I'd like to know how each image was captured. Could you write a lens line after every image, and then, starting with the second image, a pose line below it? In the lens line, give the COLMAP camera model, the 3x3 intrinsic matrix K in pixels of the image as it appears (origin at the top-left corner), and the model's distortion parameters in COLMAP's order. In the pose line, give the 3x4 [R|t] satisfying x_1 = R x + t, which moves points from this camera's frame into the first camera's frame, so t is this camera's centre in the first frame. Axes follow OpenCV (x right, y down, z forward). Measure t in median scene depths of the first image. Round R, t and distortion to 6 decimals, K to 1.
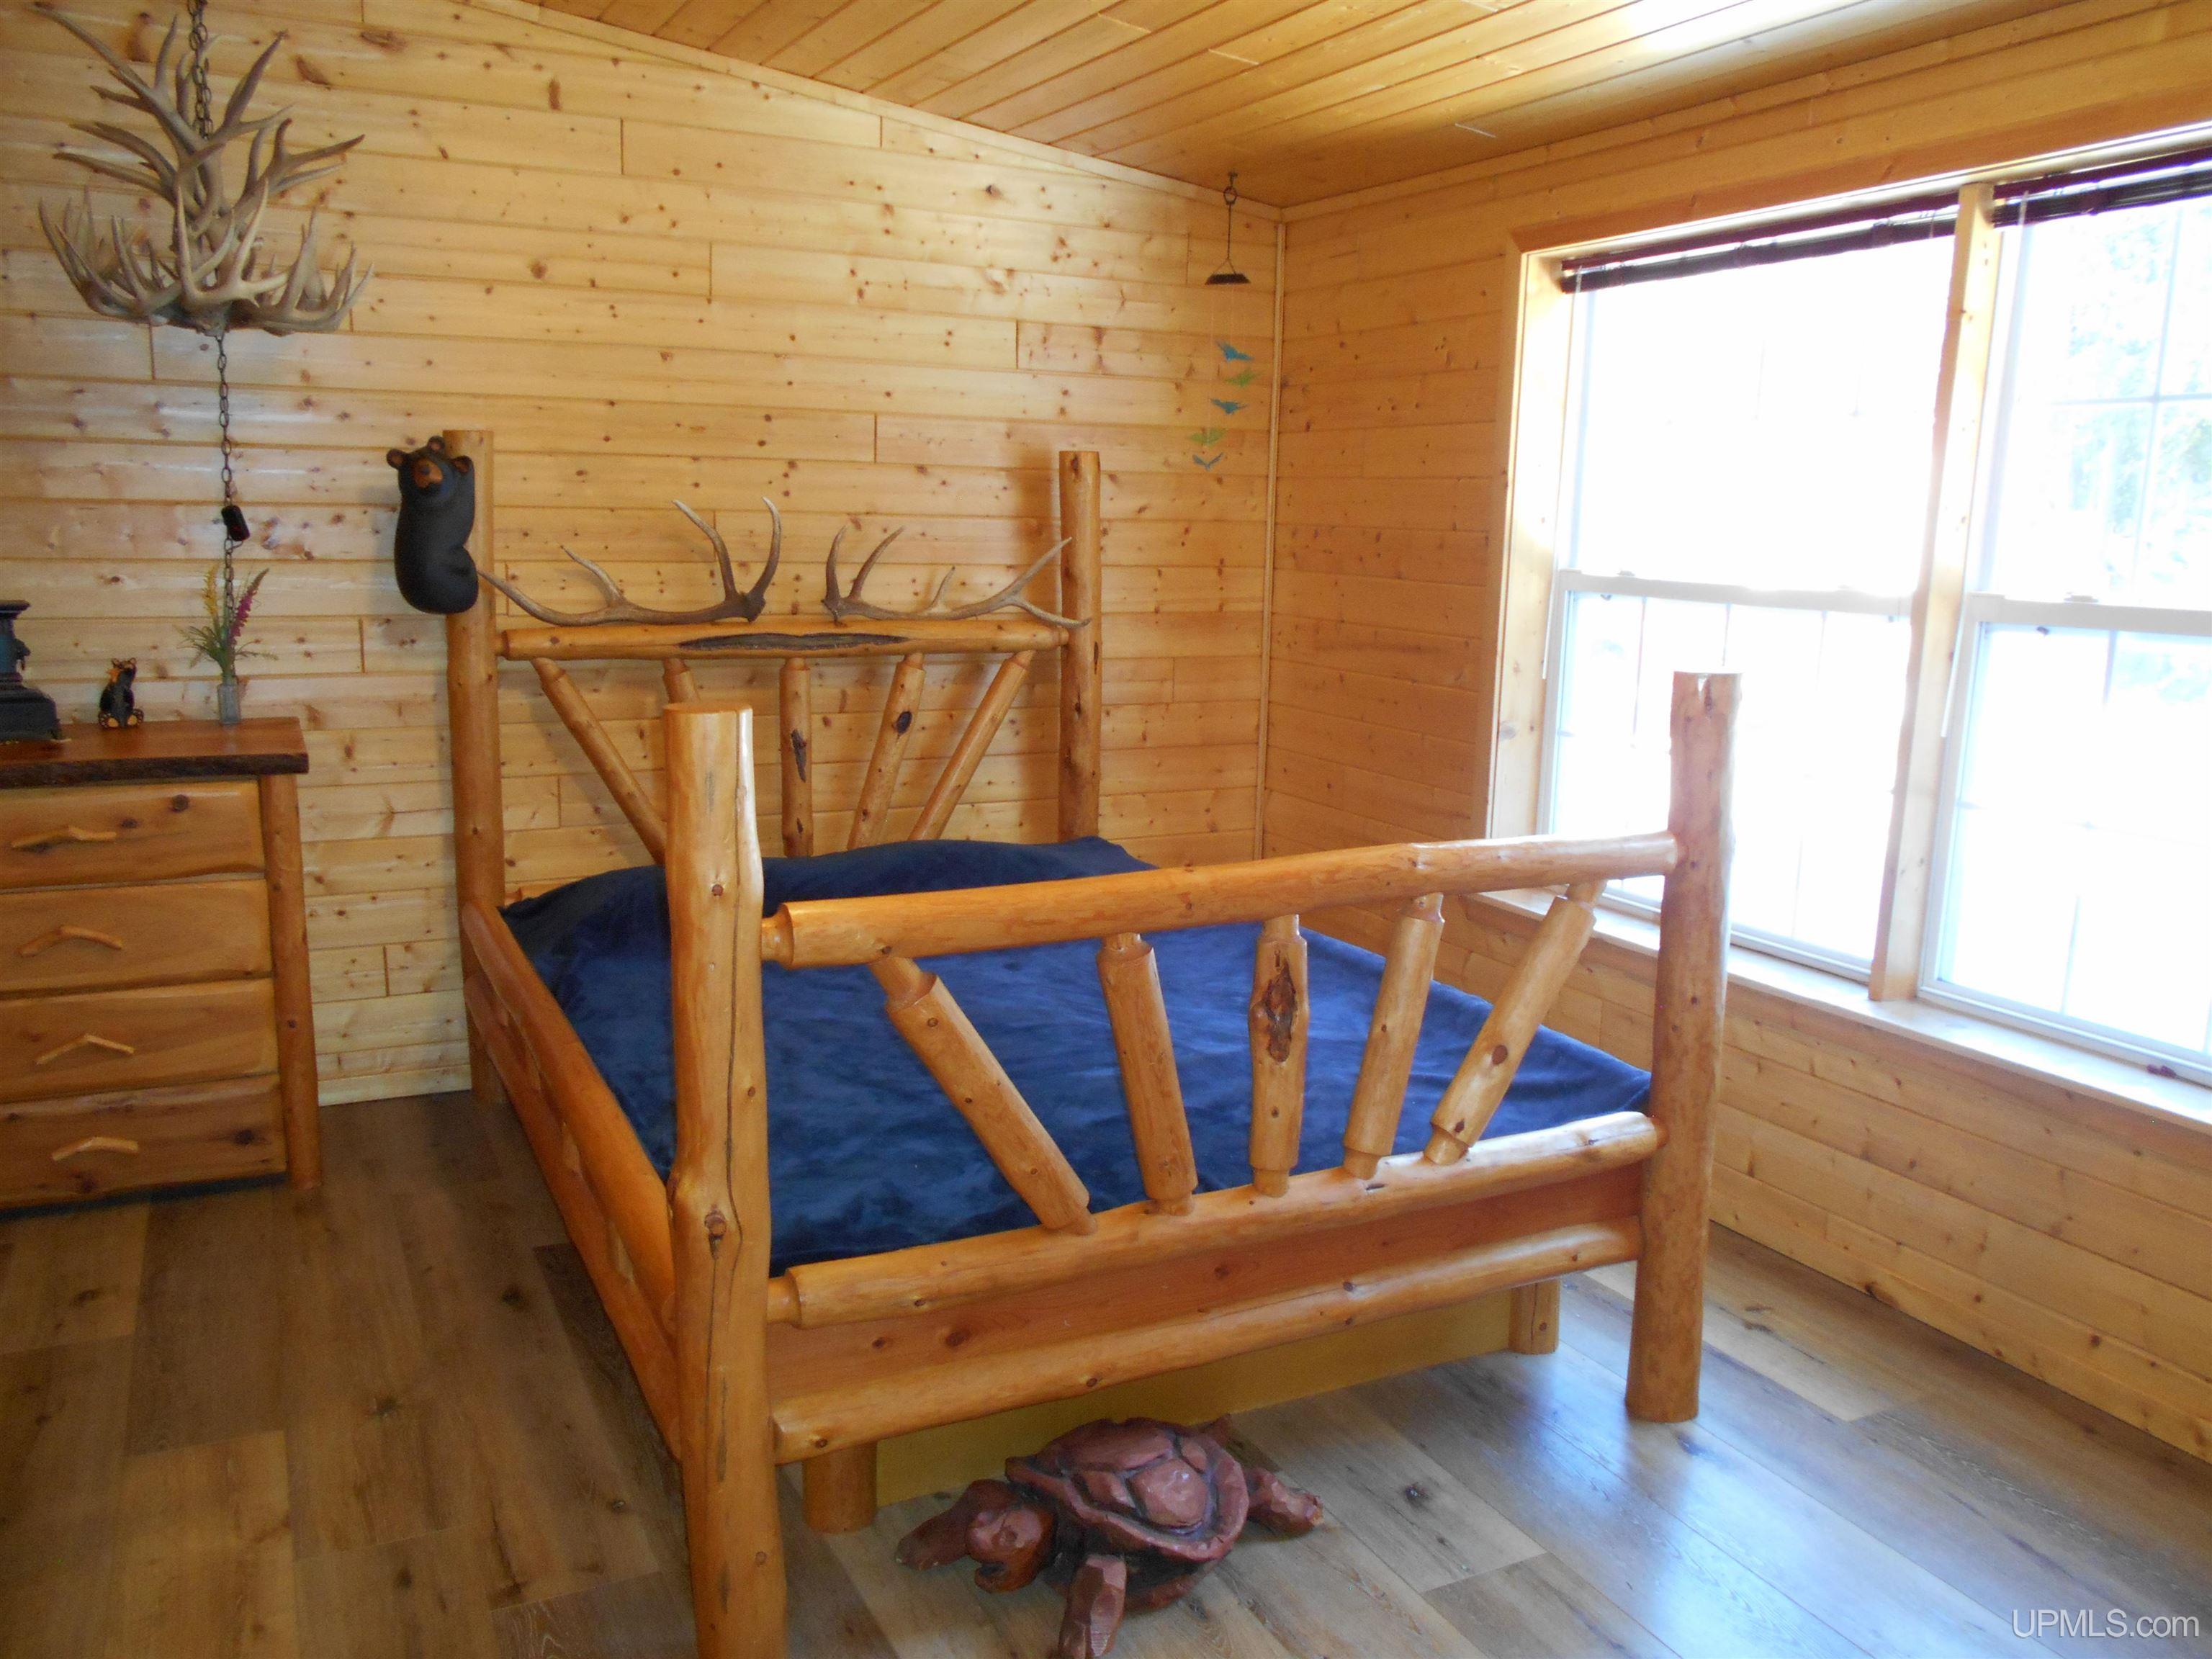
lens RADIAL K [[1744.4, 0, 1102.1], [0, 1744.4, 841.3], [0, 0, 1]] dist [-0.033755, 0.048050]
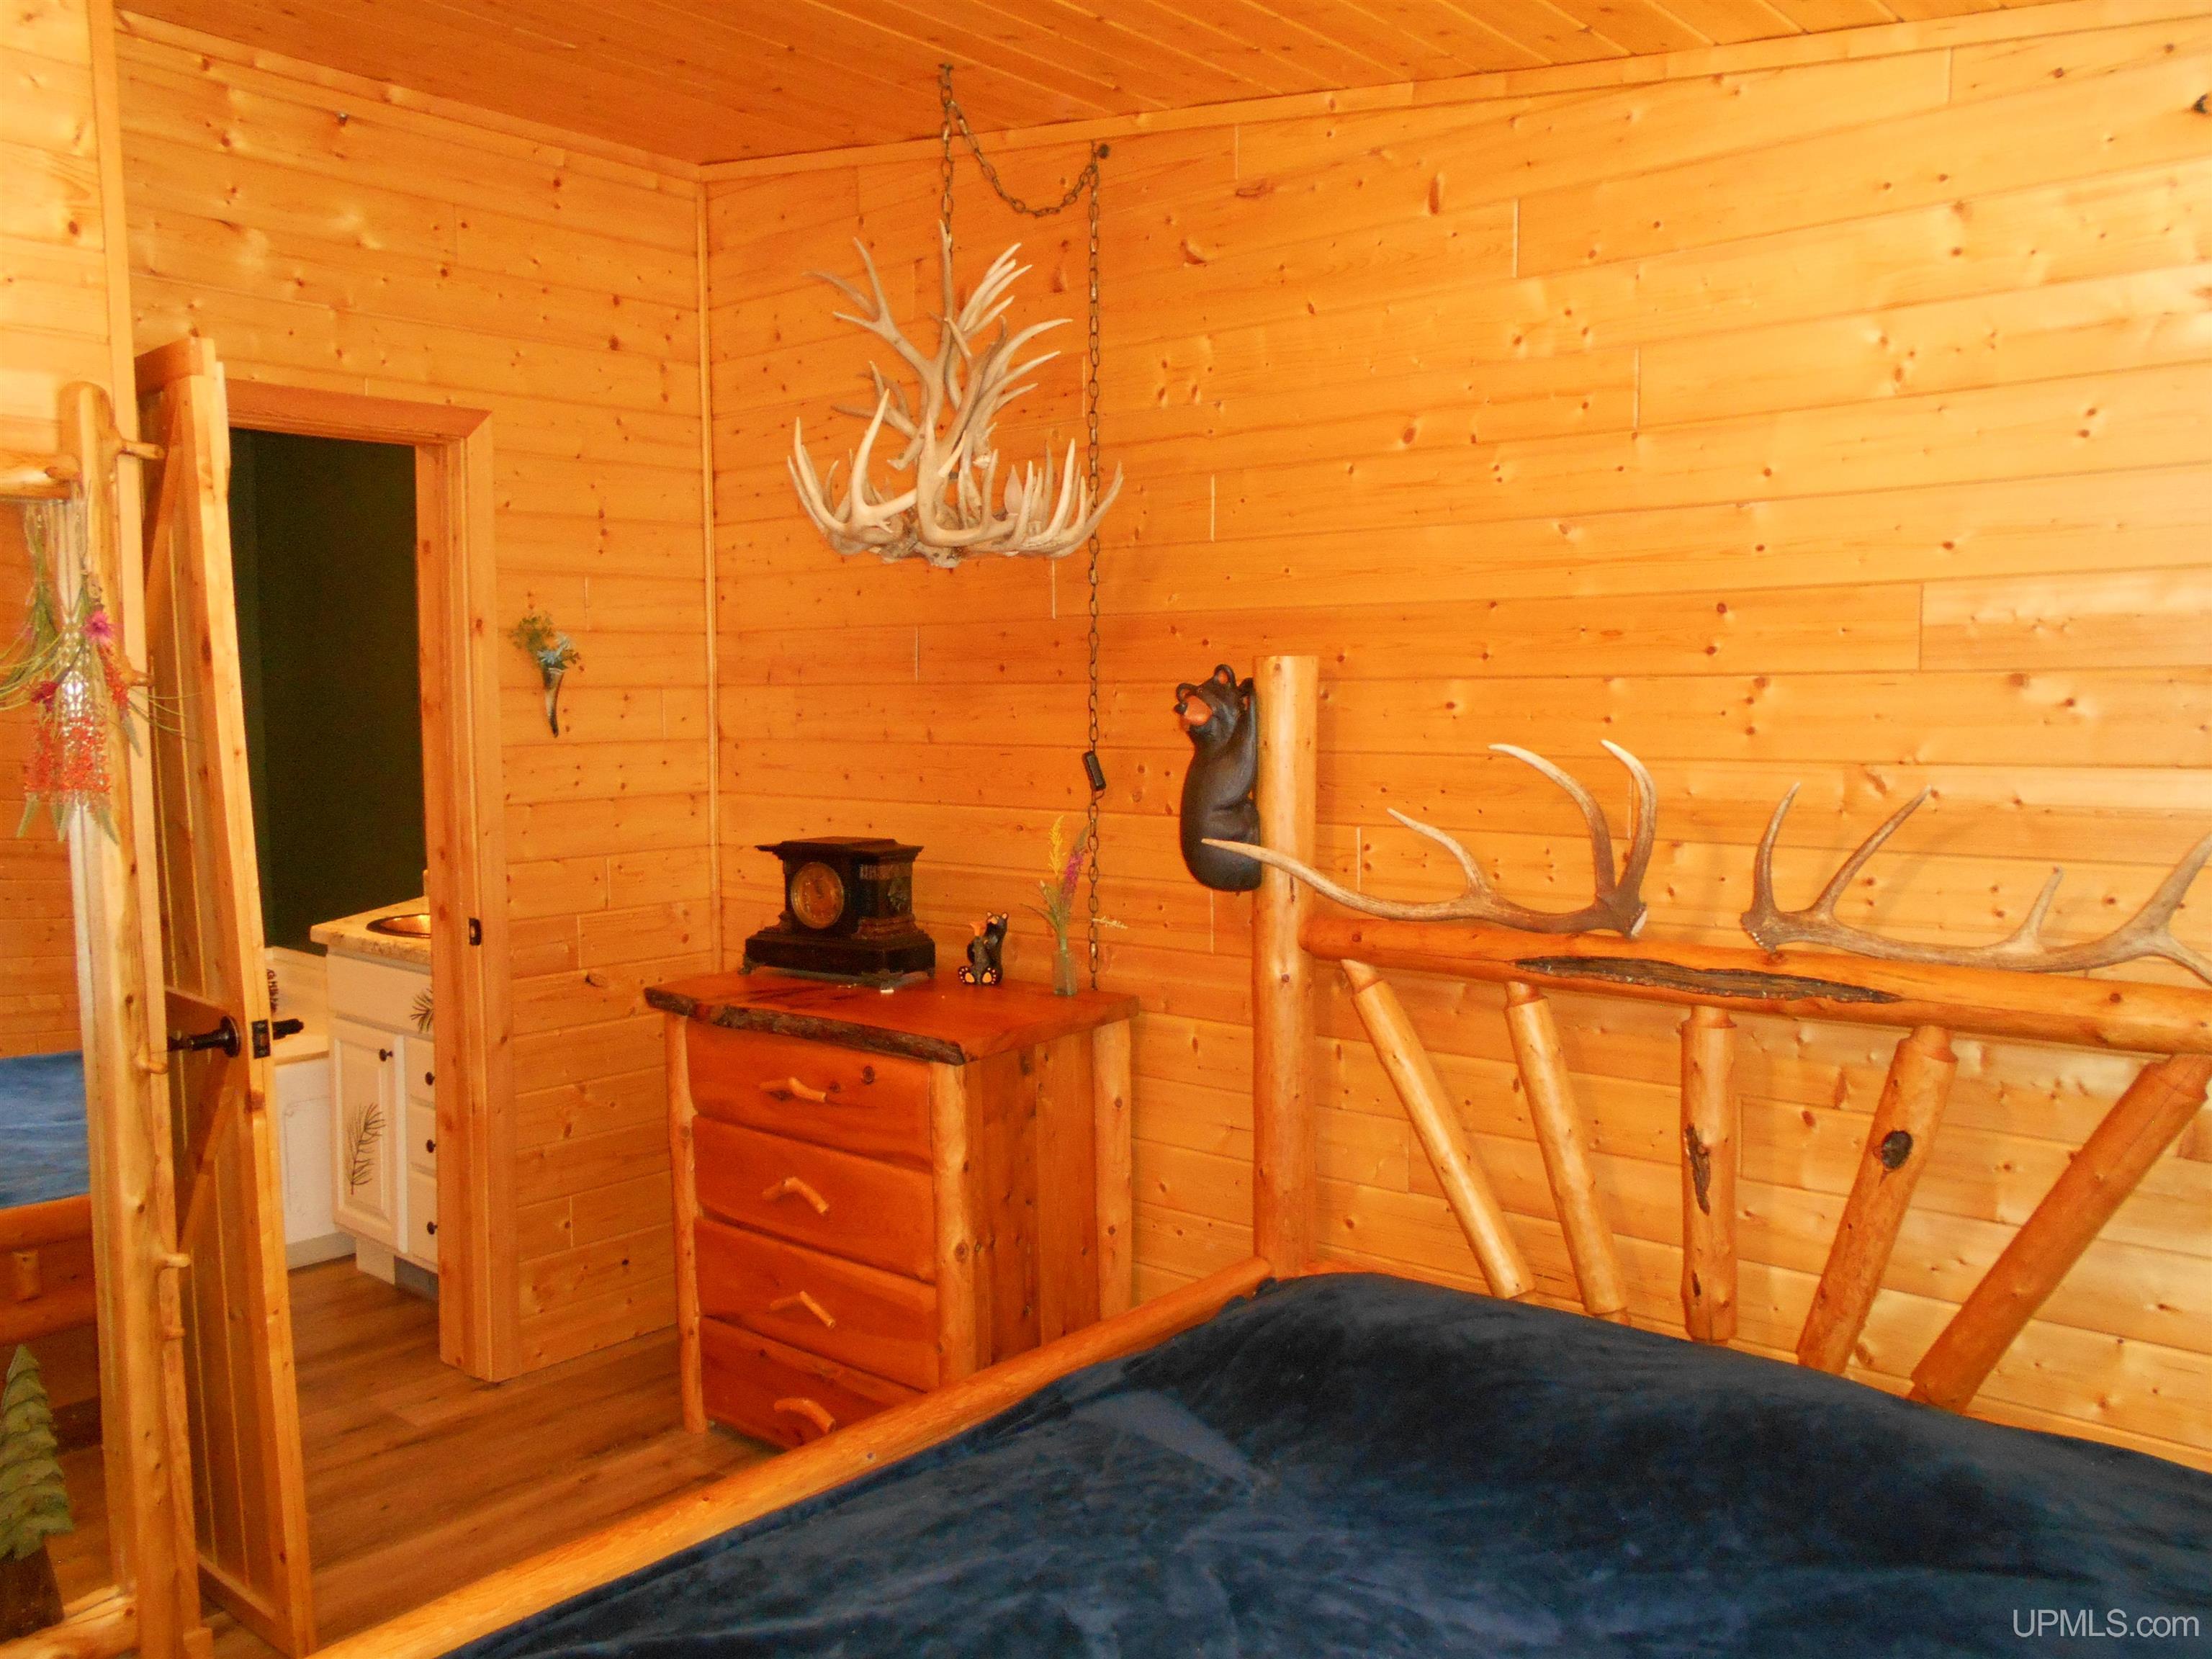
lens RADIAL K [[1744.4, 0, 1104.2], [0, 1744.4, 844.8], [0, 0, 1]] dist [-0.033755, 0.048050]
pose [[0.371790, 0.045043, -0.927224, 0.292921], [-0.164517, 0.986209, -0.018059, -0.115937], [0.913623, 0.159258, 0.374072, 0.591360]]
